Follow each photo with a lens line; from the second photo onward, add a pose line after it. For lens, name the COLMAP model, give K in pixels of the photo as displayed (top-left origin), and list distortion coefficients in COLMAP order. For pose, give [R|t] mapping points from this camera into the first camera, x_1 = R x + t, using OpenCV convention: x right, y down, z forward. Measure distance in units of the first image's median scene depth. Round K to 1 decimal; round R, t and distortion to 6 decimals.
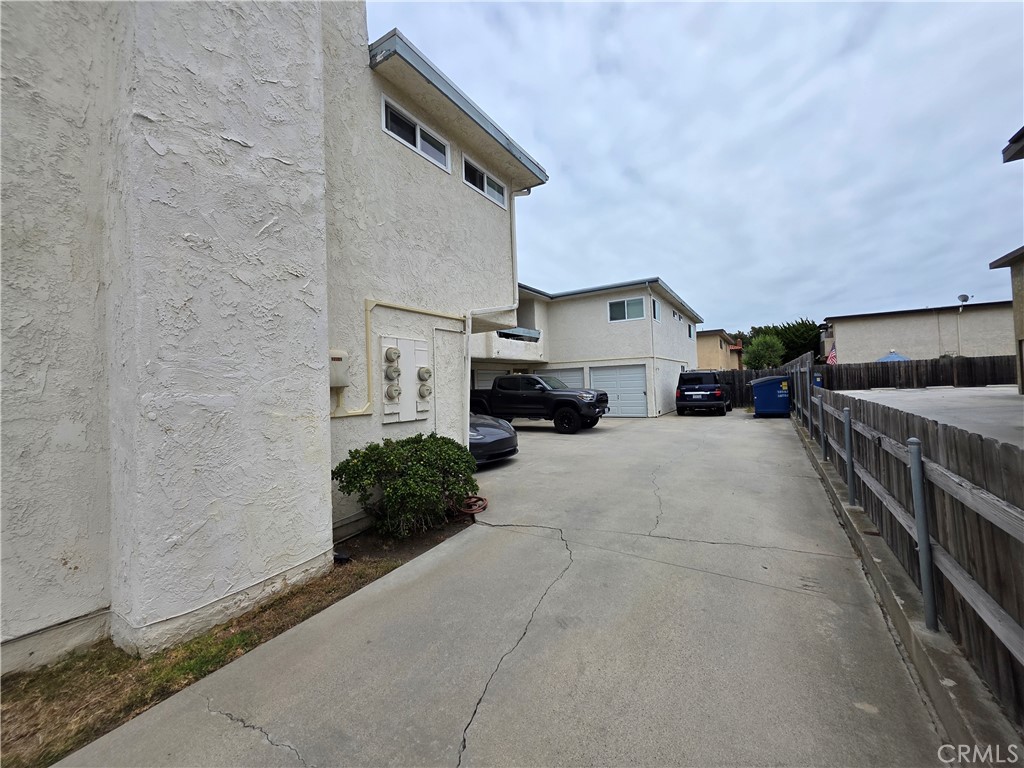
lens RADIAL K [[410.3, 0, 511.9], [0, 410.3, 376.3], [0, 0, 1]] dist [0.001338, -0.000270]
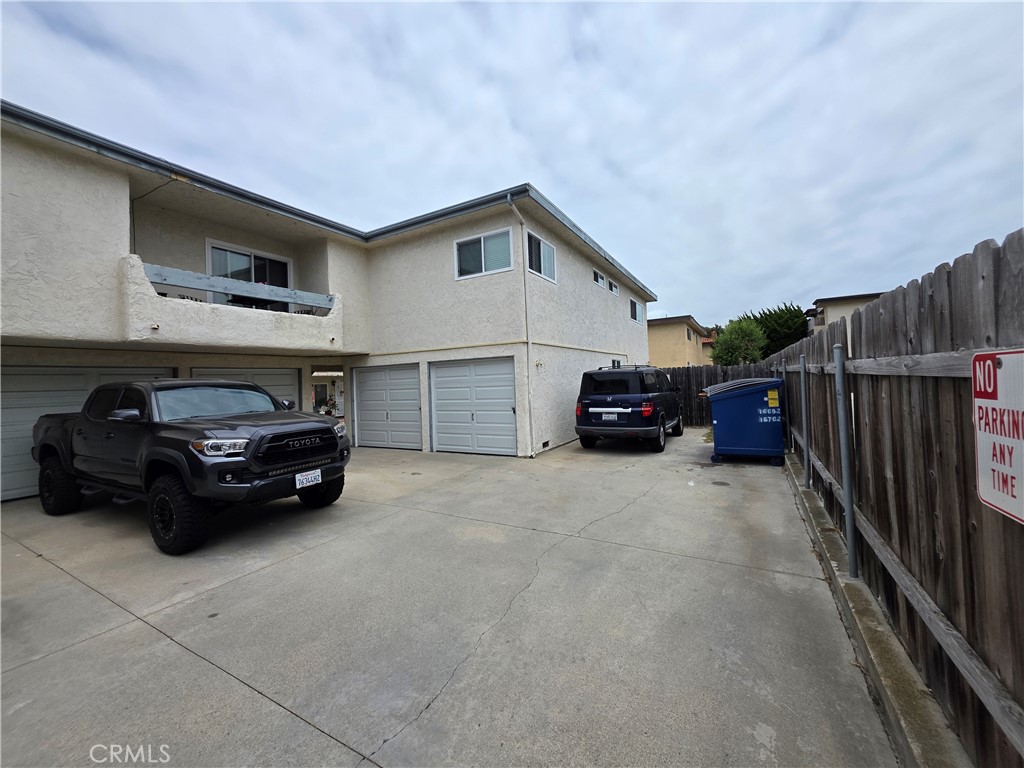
lens RADIAL K [[408.6, 0, 516.6], [0, 408.6, 376.1], [0, 0, 1]] dist [-0.000722, -0.000406]
pose [[0.999024, -0.004670, 0.043933, 0.293445], [0.004381, 0.999968, 0.006677, -0.006773], [-0.043962, -0.006478, 0.999012, 0.456937]]
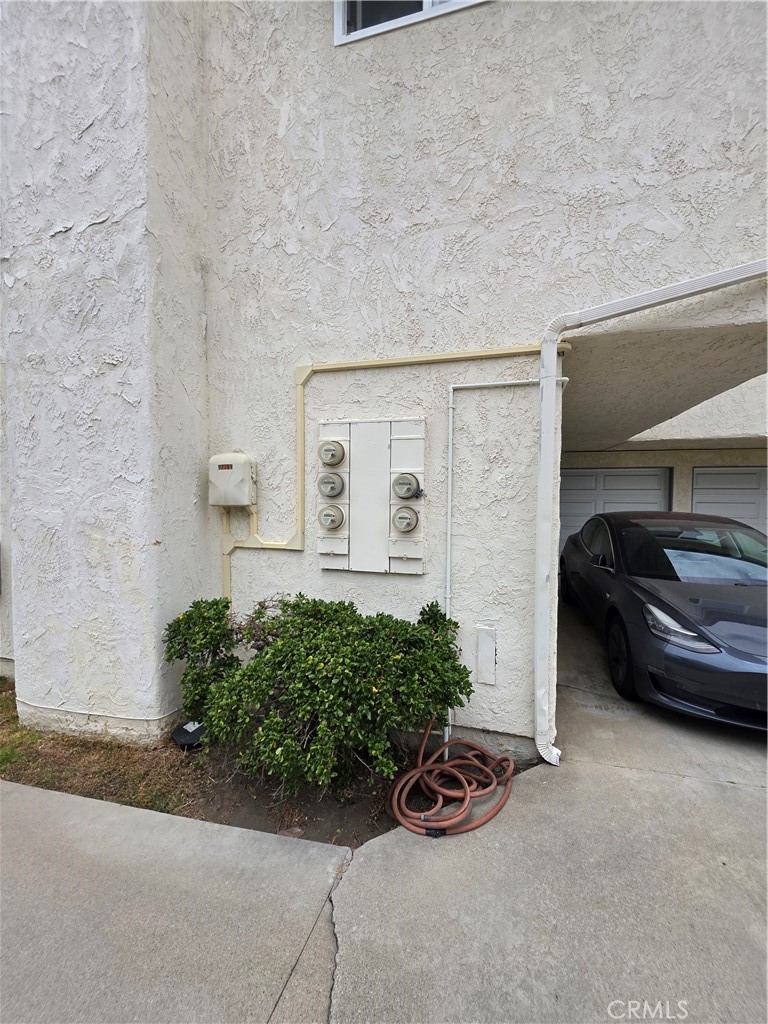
lens RADIAL K [[410.3, 0, 383.6], [0, 410.3, 513.7], [0, 0, 1]] dist [0.001338, -0.000270]
pose [[0.290494, 0.074190, -0.953996, 0.082911], [0.005983, 0.996829, 0.079343, -0.003853], [0.956858, -0.028756, 0.289129, 0.262123]]
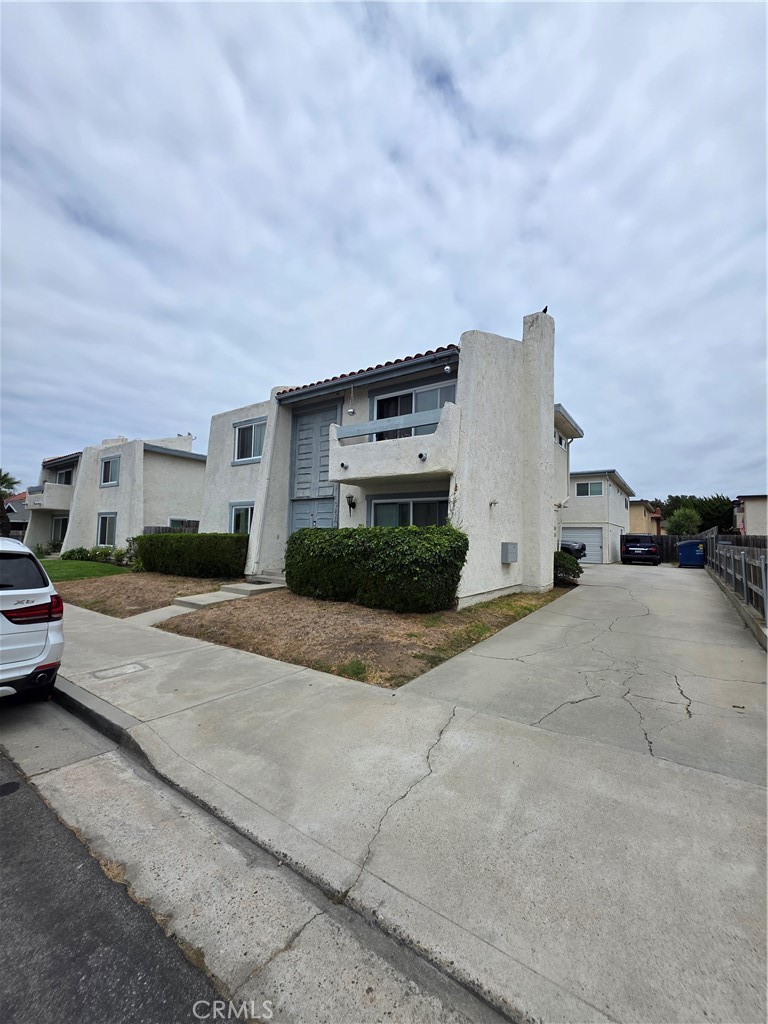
lens RADIAL K [[417.3, 0, 385.1], [0, 417.3, 518.3], [0, 0, 1]] dist [-0.000073, -0.000013]
pose [[0.996711, 0.054139, -0.060308, -0.343355], [-0.055647, 0.998171, -0.023617, 0.015924], [0.058919, 0.026895, 0.997900, -0.508670]]
